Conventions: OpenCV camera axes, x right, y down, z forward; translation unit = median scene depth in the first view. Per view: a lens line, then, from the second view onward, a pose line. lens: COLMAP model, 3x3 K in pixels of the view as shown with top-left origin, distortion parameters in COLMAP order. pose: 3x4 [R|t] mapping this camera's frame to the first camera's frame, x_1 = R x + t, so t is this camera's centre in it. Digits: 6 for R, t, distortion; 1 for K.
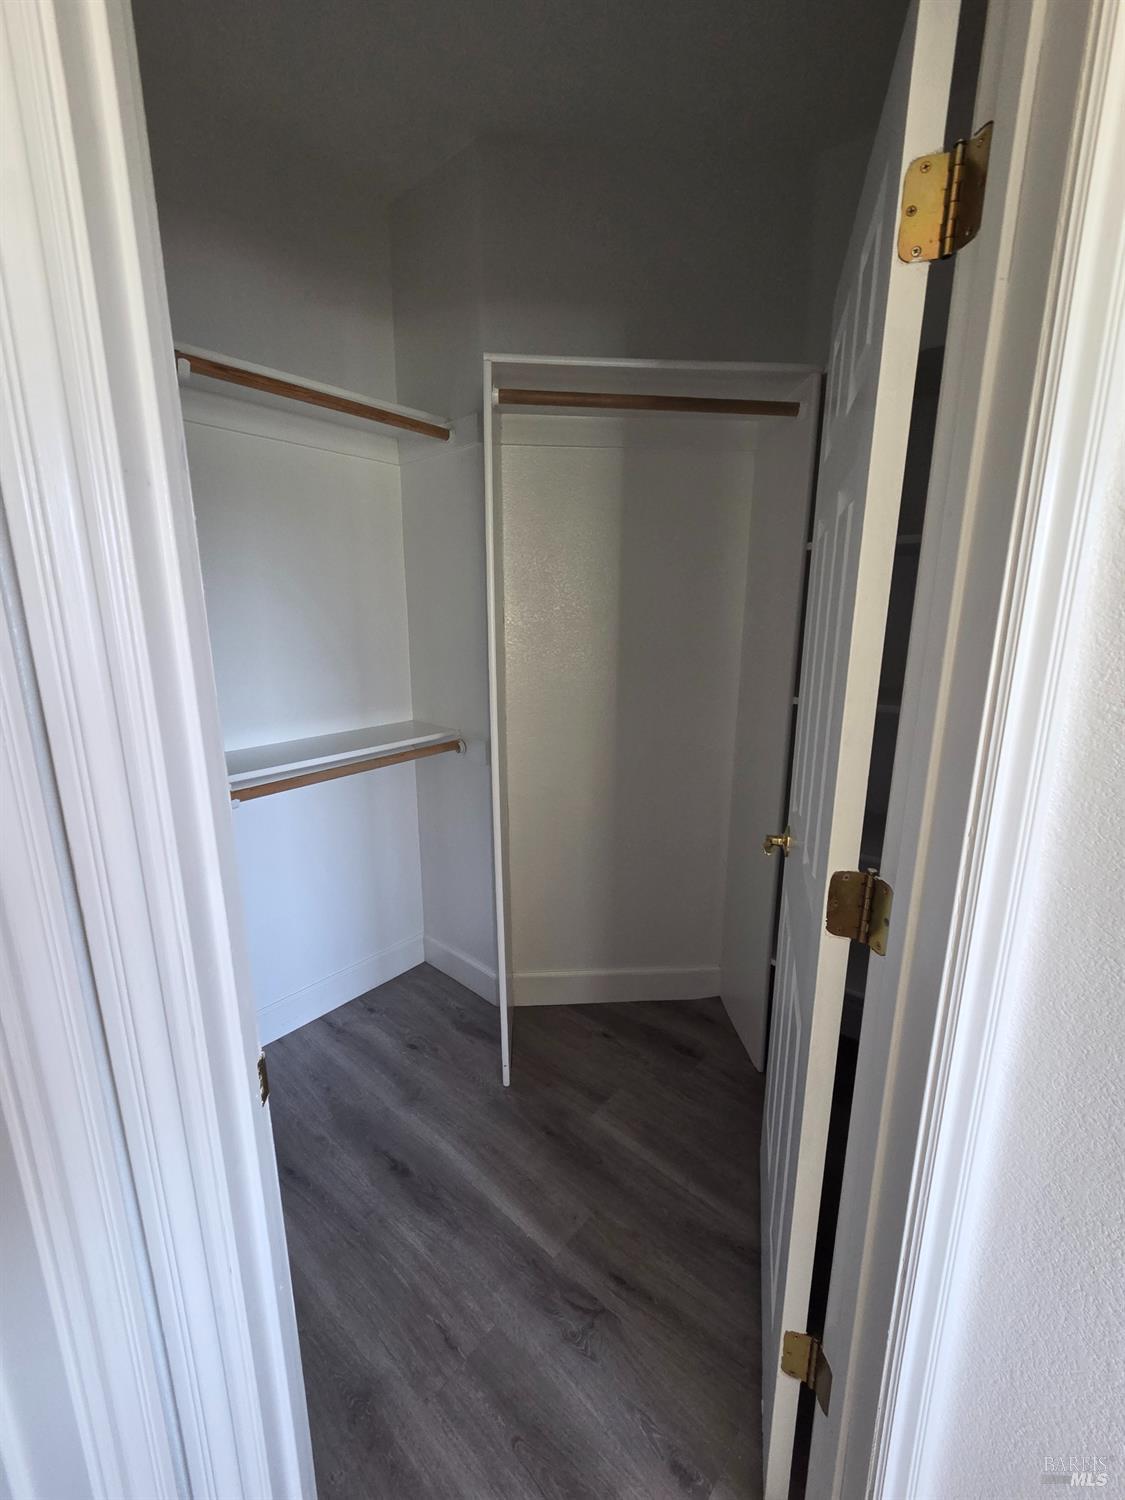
lens RADIAL K [[614.8, 0, 568.8], [0, 614.8, 747.5], [0, 0, 1]] dist [-0.002019, 0.000545]
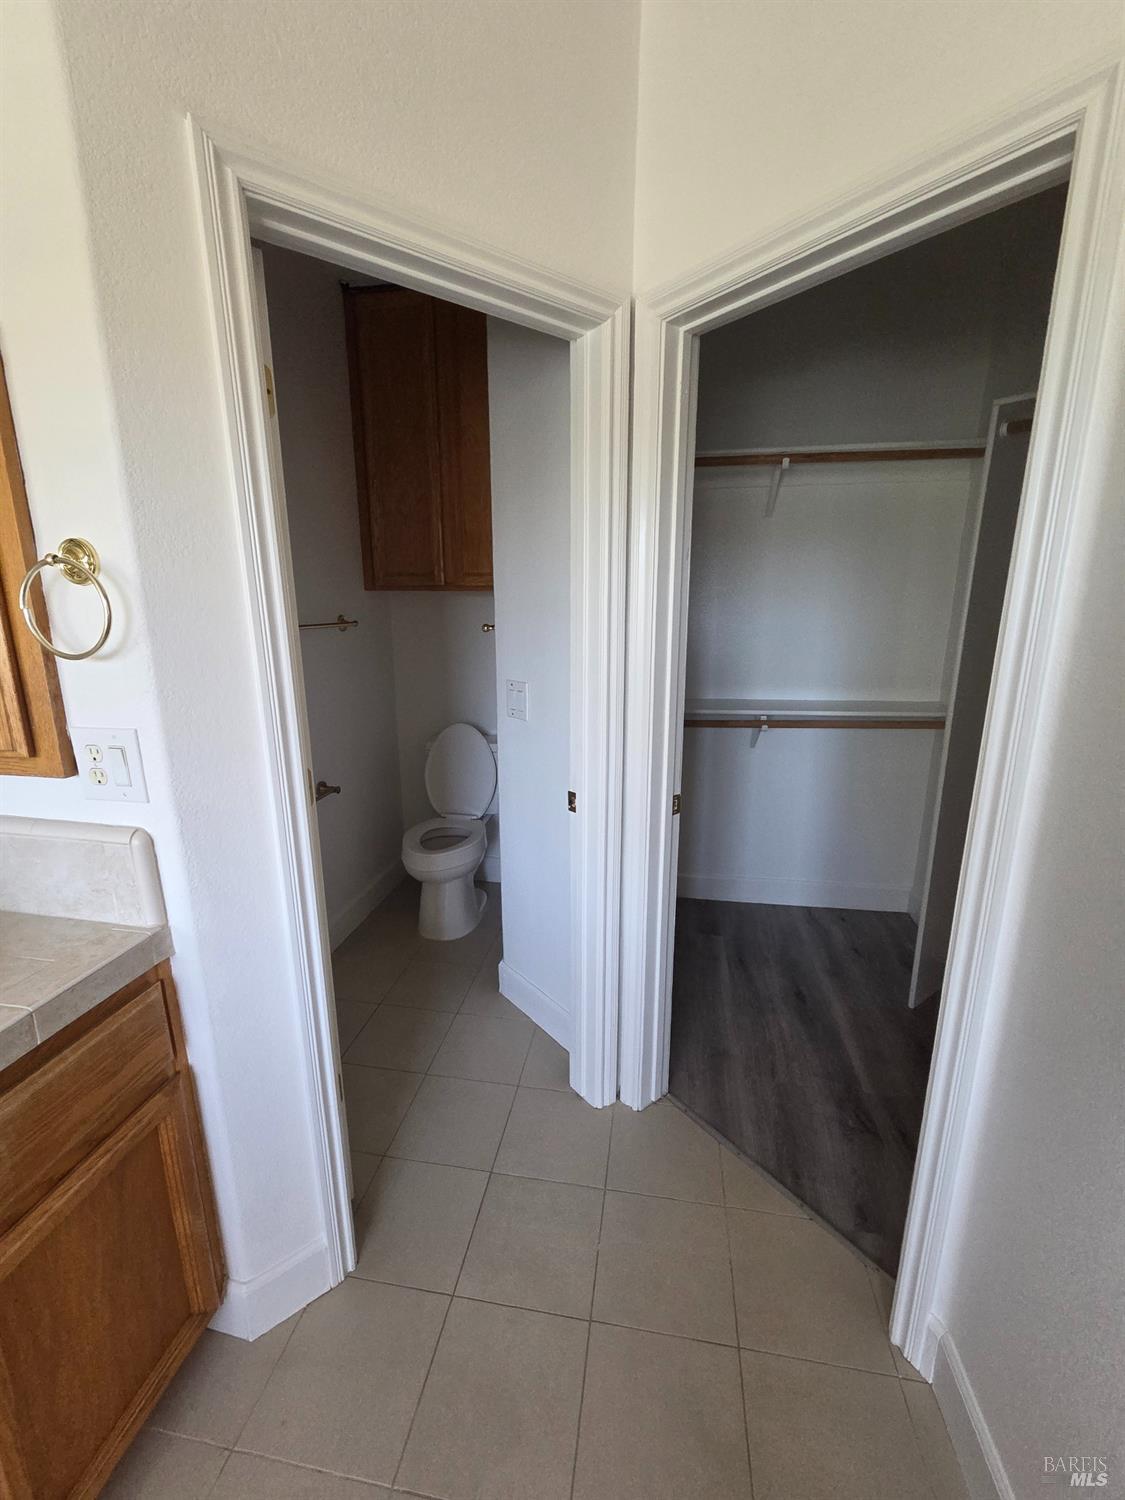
lens RADIAL K [[614.8, 0, 566.7], [0, 614.8, 747.4], [0, 0, 1]] dist [-0.002019, 0.000545]
pose [[0.519114, 0.186251, -0.834165, 0.546739], [-0.176948, 0.978243, 0.108303, 0.054458], [0.836188, 0.091382, 0.540777, -0.301515]]
